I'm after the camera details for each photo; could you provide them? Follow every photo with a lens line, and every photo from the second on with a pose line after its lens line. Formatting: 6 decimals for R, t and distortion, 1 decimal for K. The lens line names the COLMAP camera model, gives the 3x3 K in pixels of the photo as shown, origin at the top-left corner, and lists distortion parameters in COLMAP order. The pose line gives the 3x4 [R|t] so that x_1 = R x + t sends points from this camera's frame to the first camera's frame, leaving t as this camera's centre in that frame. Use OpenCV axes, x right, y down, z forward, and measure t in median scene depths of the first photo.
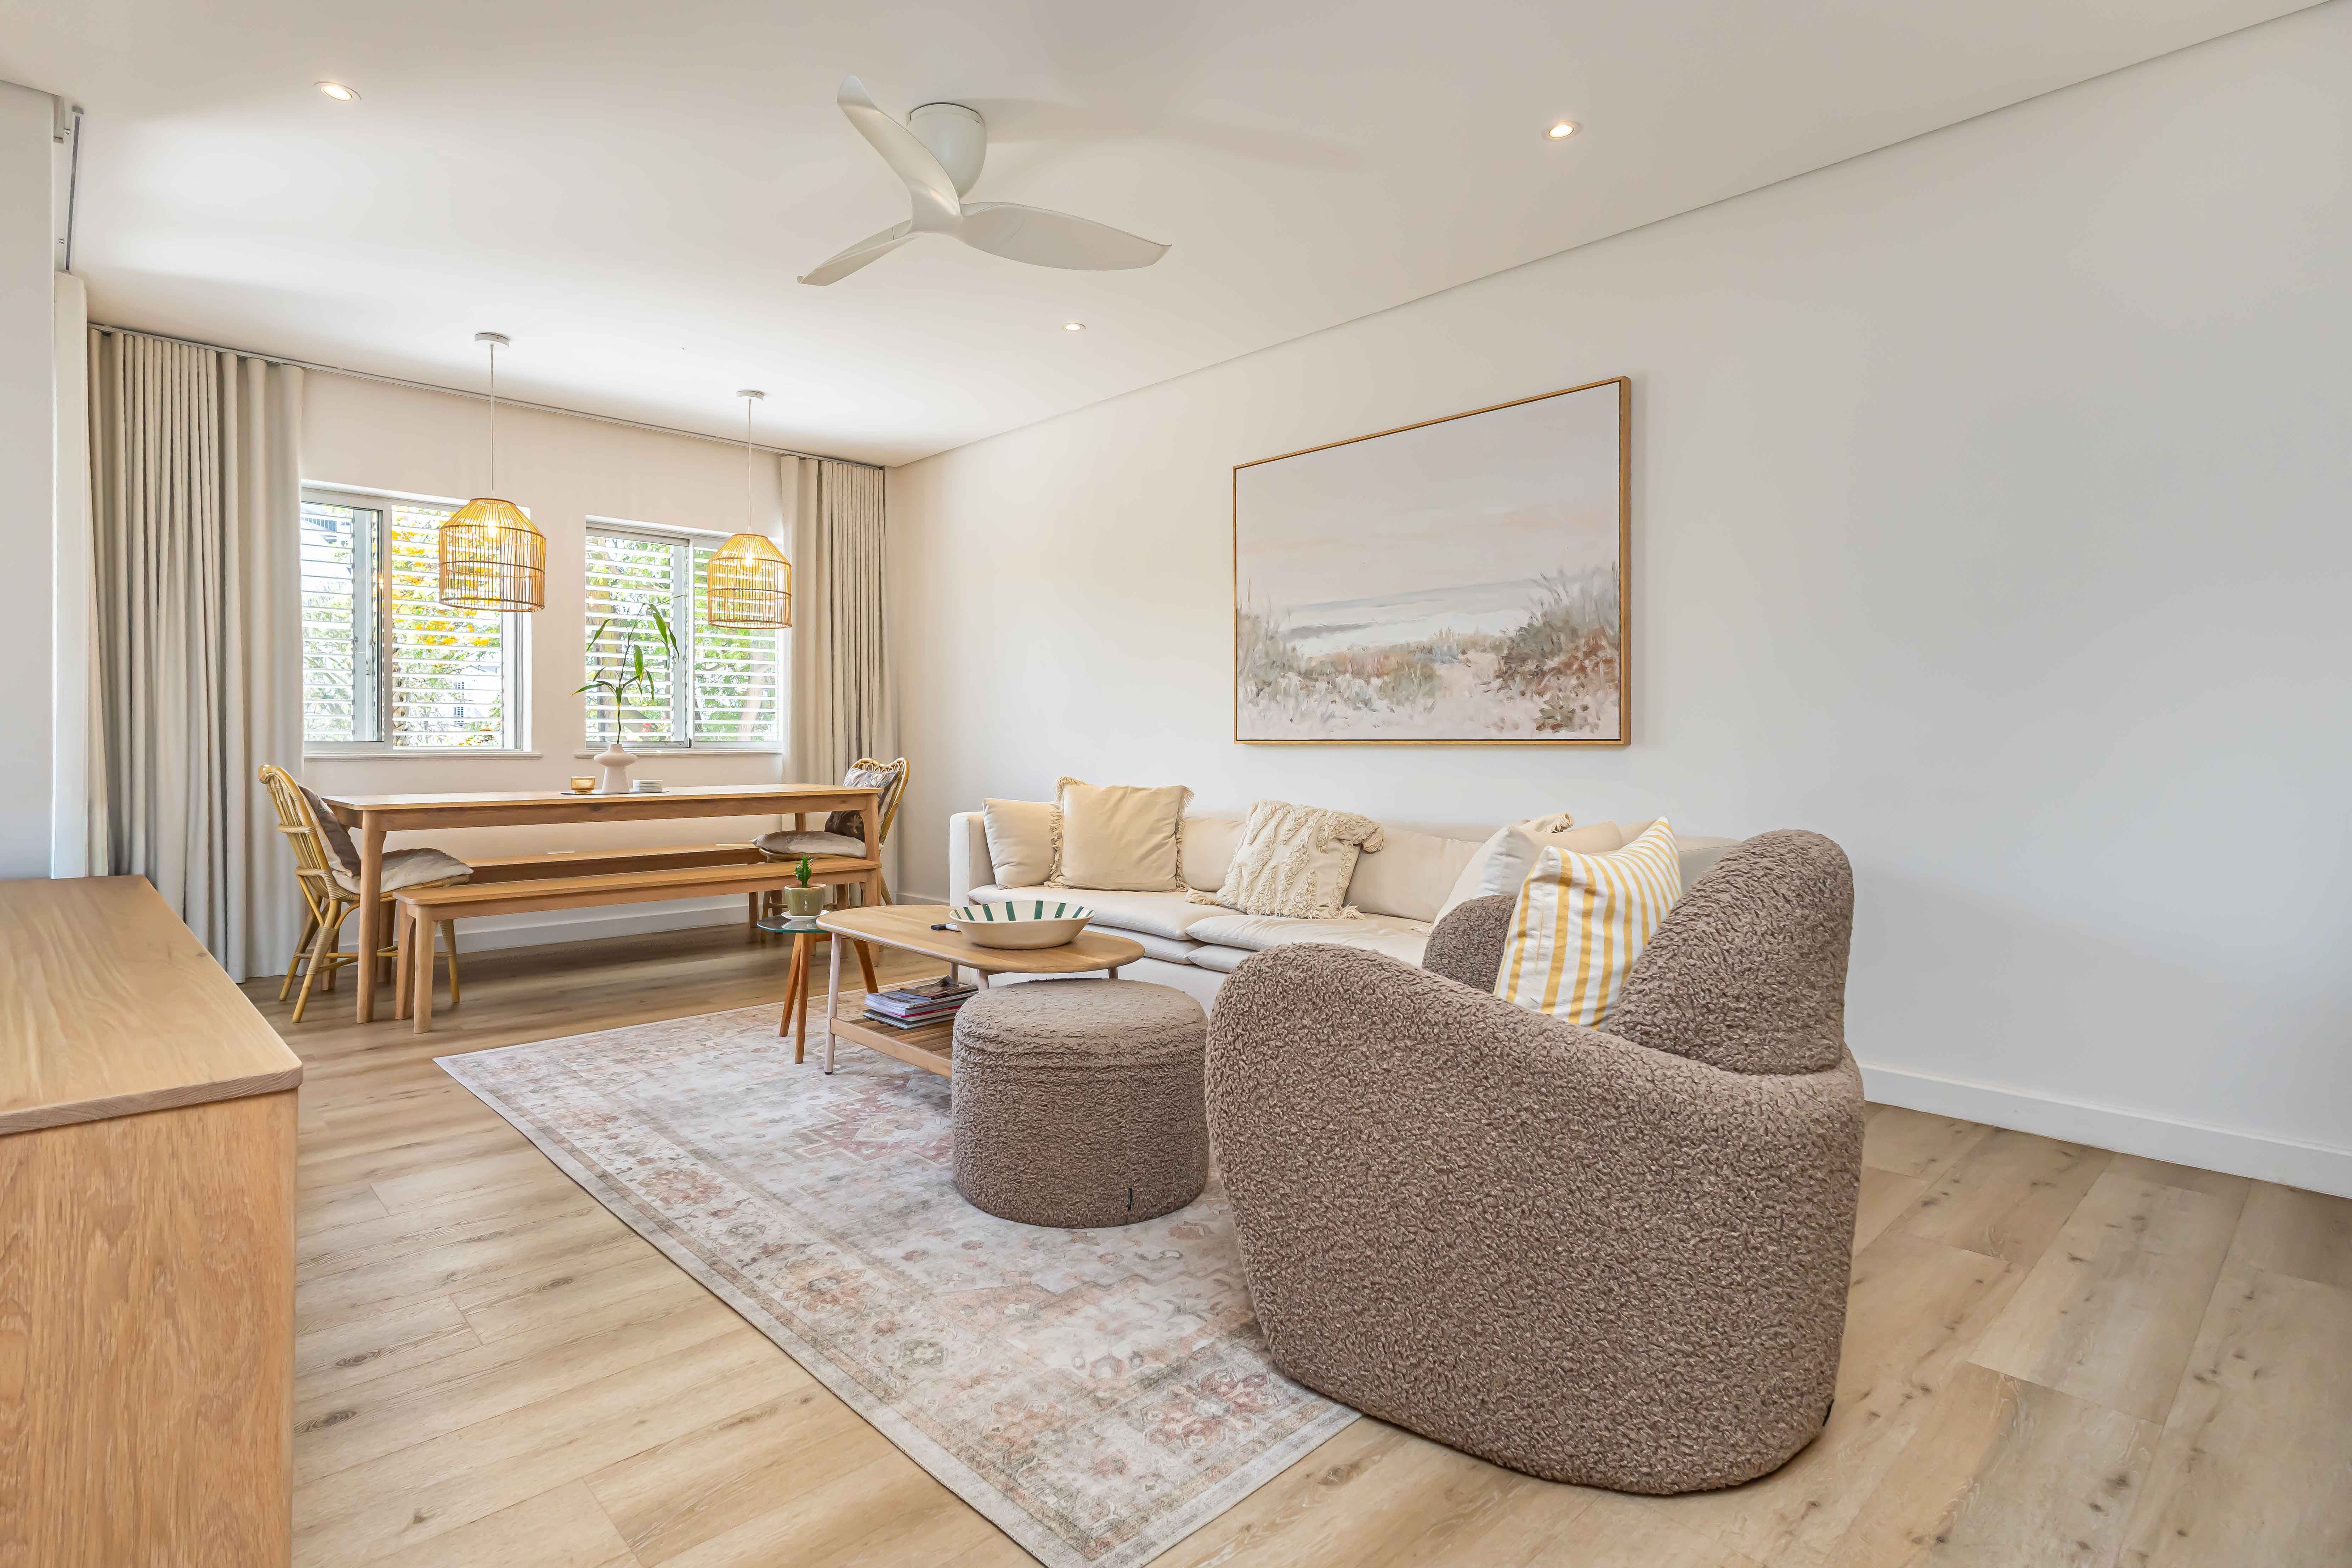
lens RADIAL K [[1156.7, 0, 1096.4], [0, 1156.7, 748.0], [0, 0, 1]] dist [-0.004801, 0.006651]
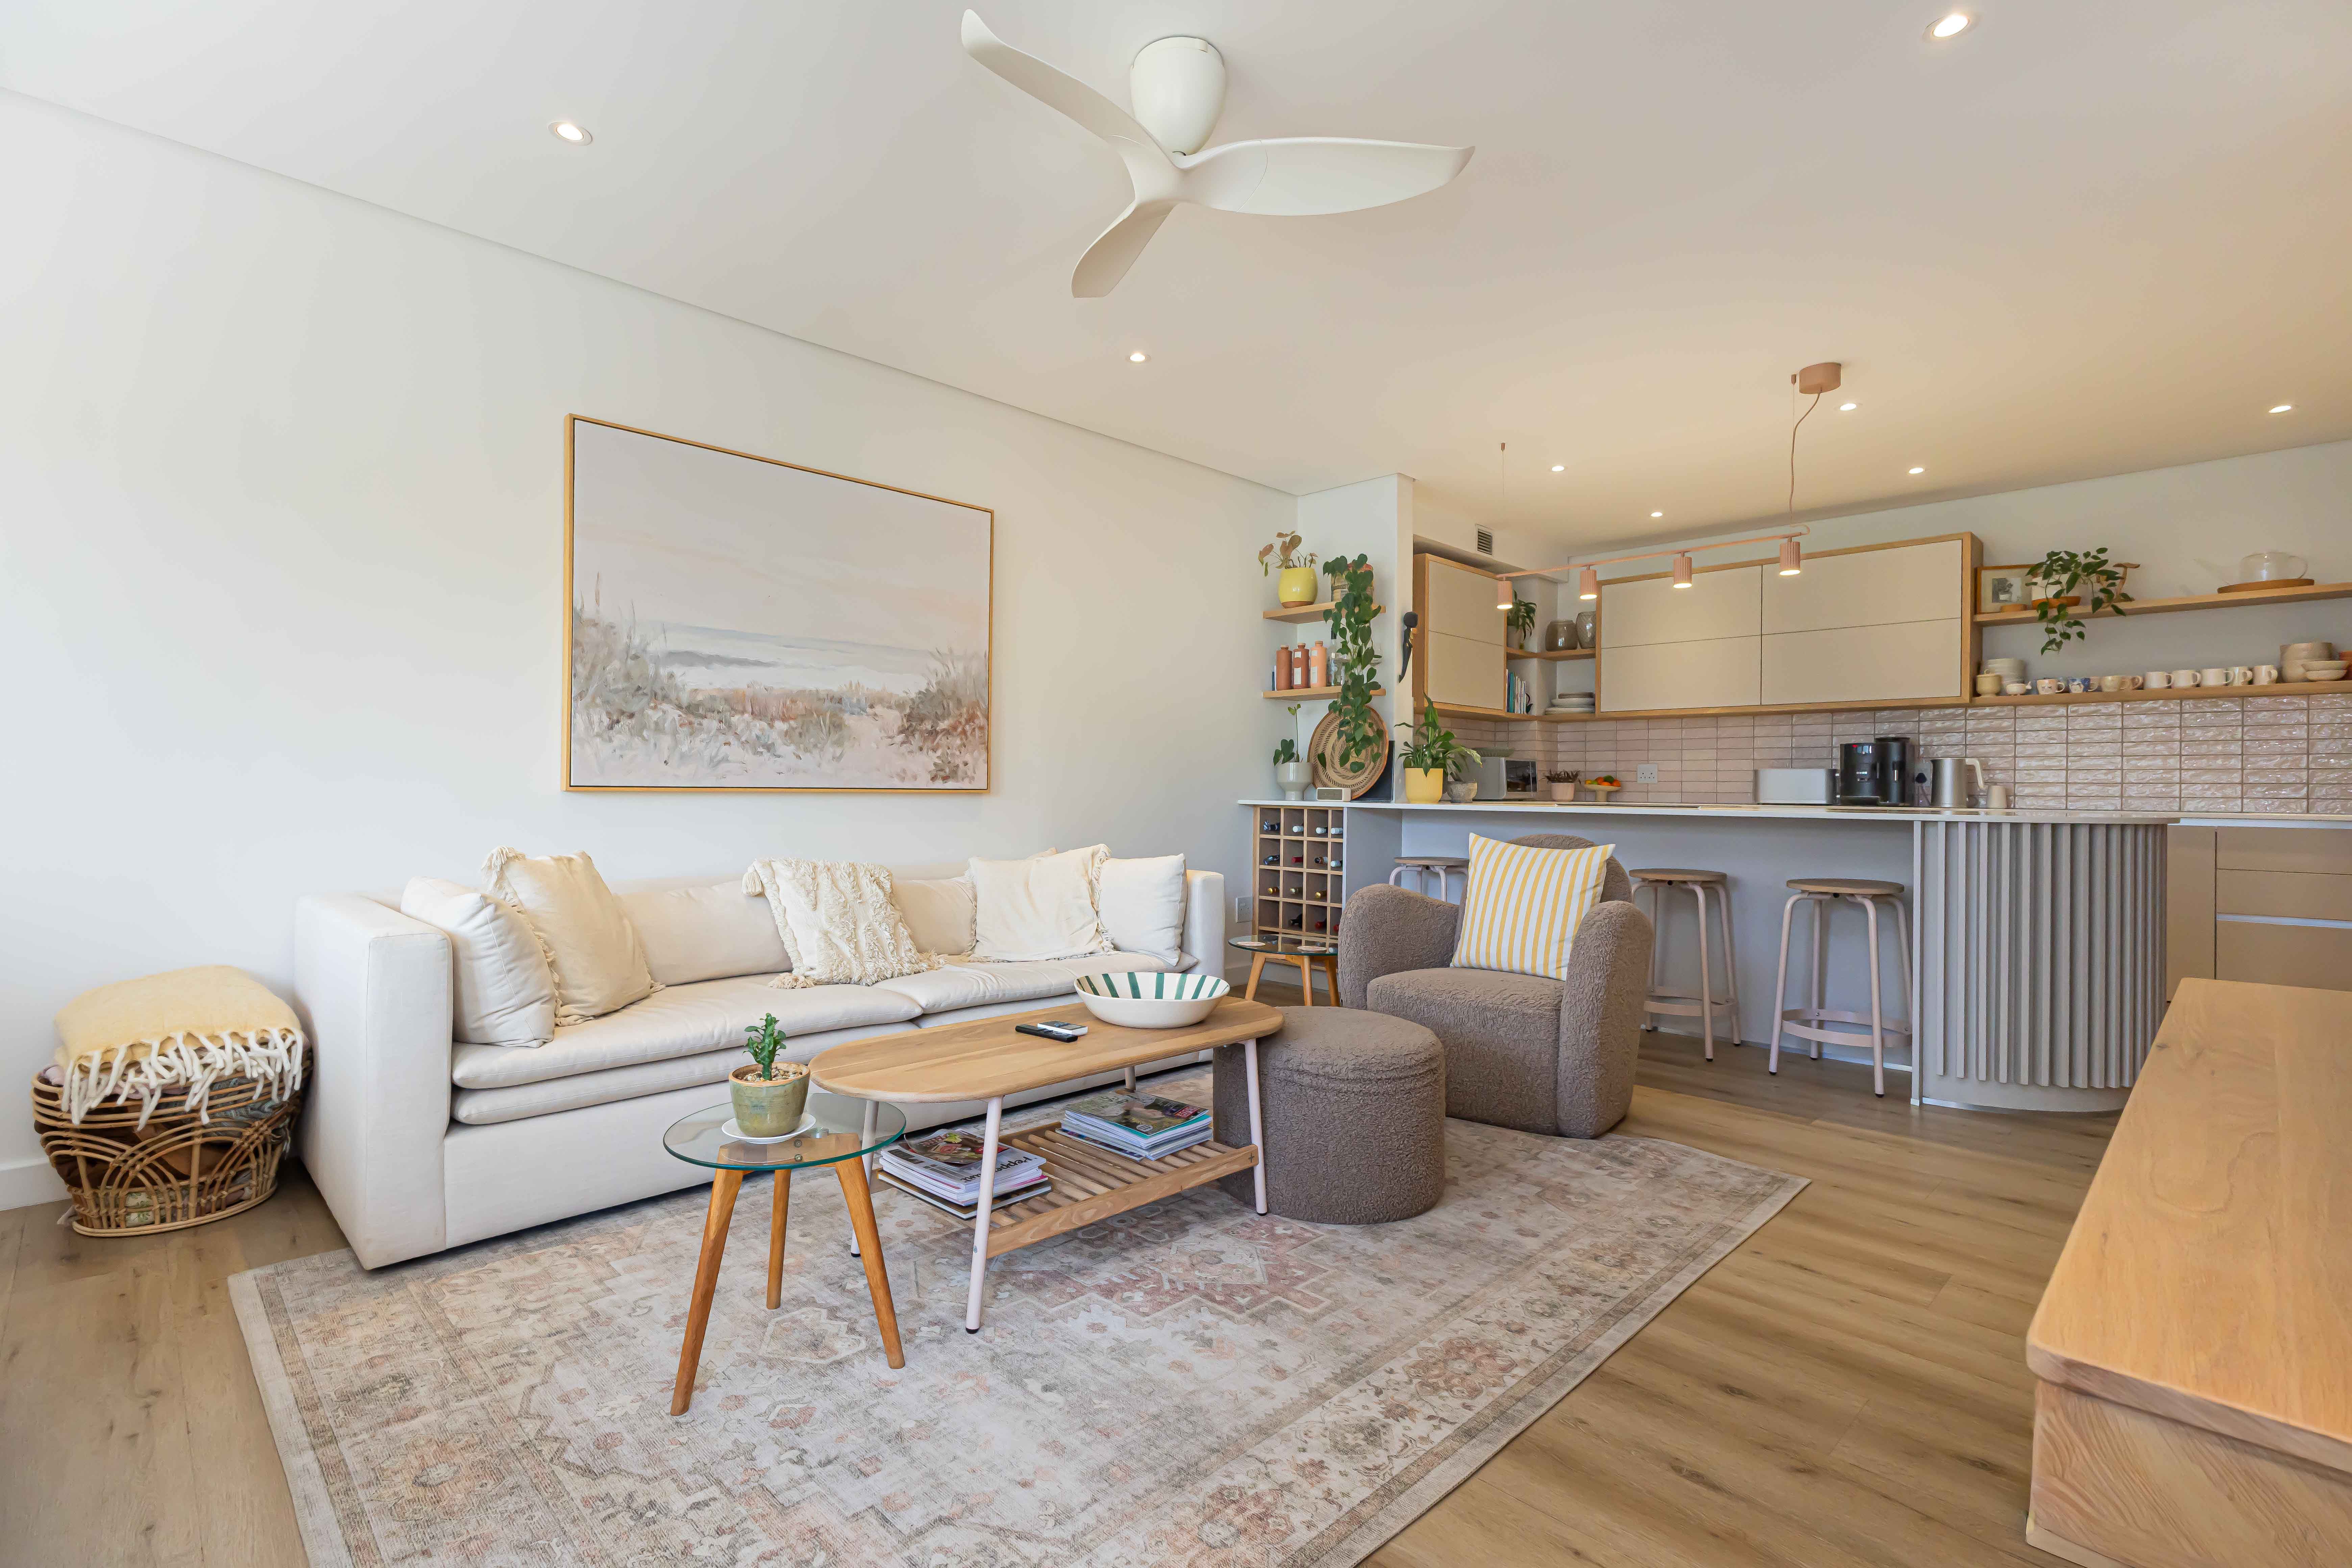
lens RADIAL K [[1096.1, 0, 1124.6], [0, 1096.1, 777.9], [0, 0, 1]] dist [0.005620, 0.001699]
pose [[-0.029411, 0.008094, 0.999535, -0.684218], [-0.005171, 0.999953, -0.008250, -0.009471], [-0.999554, -0.005411, -0.029368, 0.776352]]
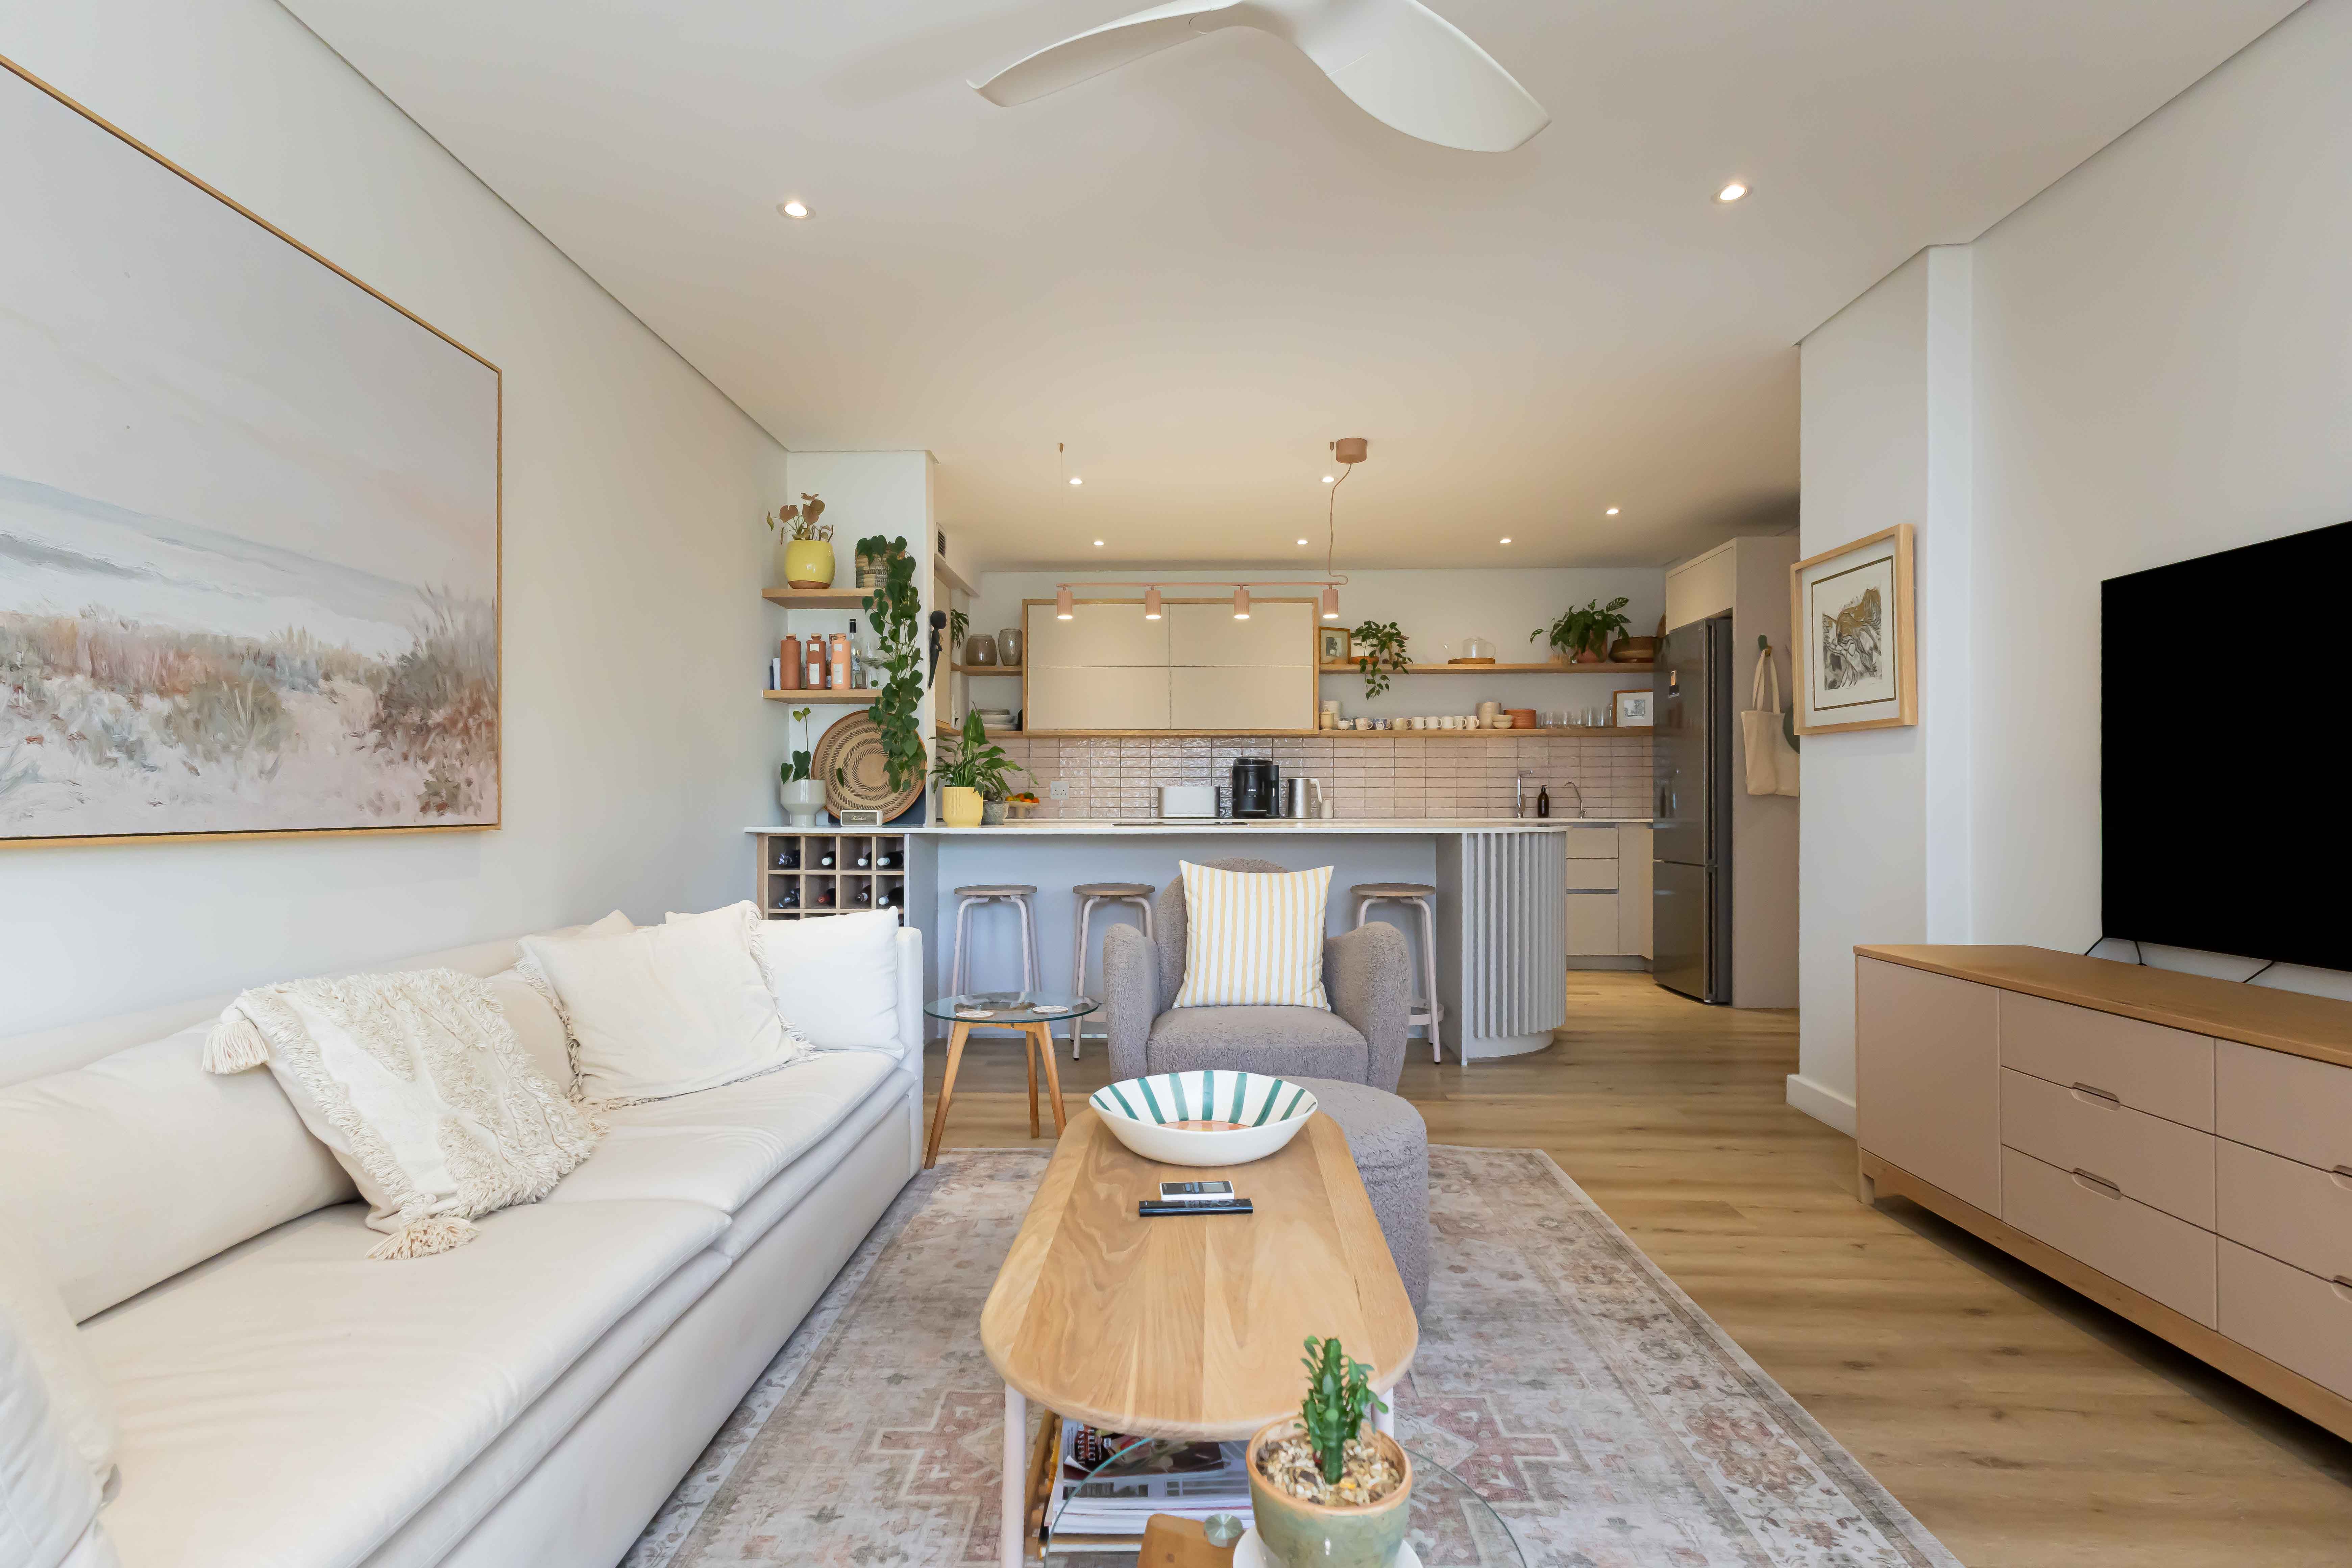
lens RADIAL K [[1096.1, 0, 1175.8], [0, 1096.1, 797.6], [0, 0, 1]] dist [0.005620, 0.001699]
pose [[-0.730379, 0.003792, 0.683031, -0.354158], [0.004141, 0.999991, -0.001124, -0.019997], [-0.683029, 0.002007, -0.730388, 1.084311]]
